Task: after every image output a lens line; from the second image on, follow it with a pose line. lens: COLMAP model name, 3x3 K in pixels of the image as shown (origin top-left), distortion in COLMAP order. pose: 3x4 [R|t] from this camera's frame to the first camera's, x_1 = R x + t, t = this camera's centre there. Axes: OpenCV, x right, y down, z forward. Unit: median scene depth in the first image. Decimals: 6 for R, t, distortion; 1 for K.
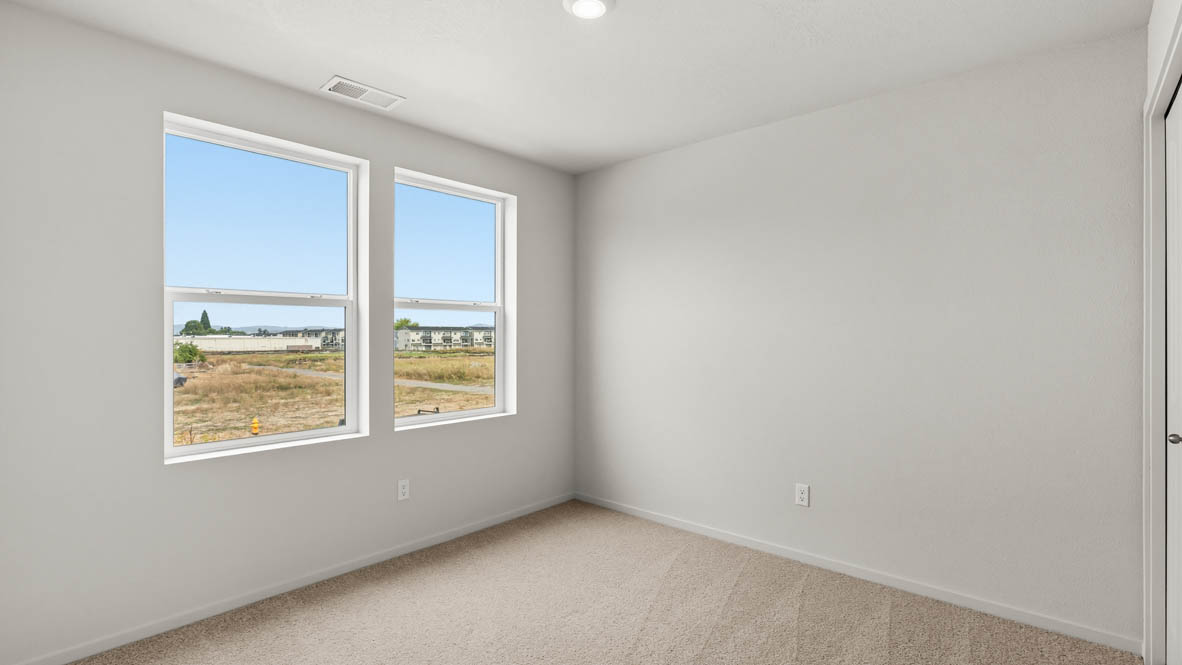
lens RADIAL K [[551.9, 0, 593.6], [0, 551.9, 339.1], [0, 0, 1]] dist [-0.001266, 0.000142]
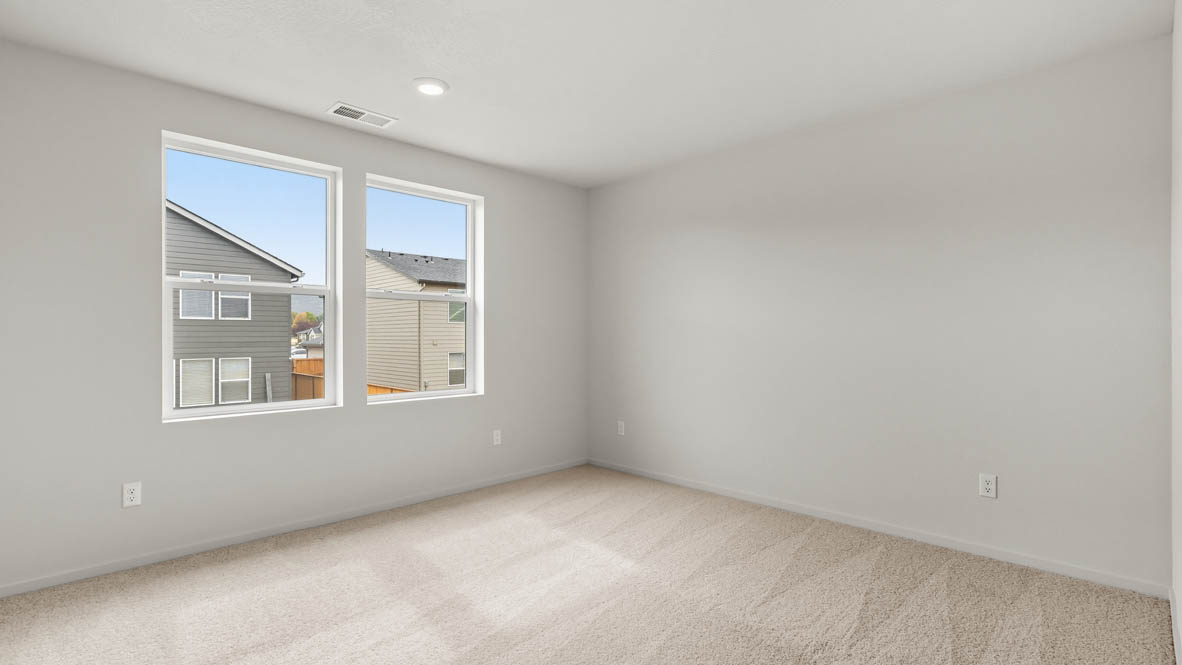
lens RADIAL K [[396.6, 0, 591.0], [0, 396.6, 332.5], [0, 0, 1]] dist [-0.001519, -0.000052]
pose [[0.975394, 0.024893, -0.219061, 0.250689], [-0.022989, 0.999673, 0.011235, -0.003455], [0.219269, -0.005922, 0.975647, 0.278800]]
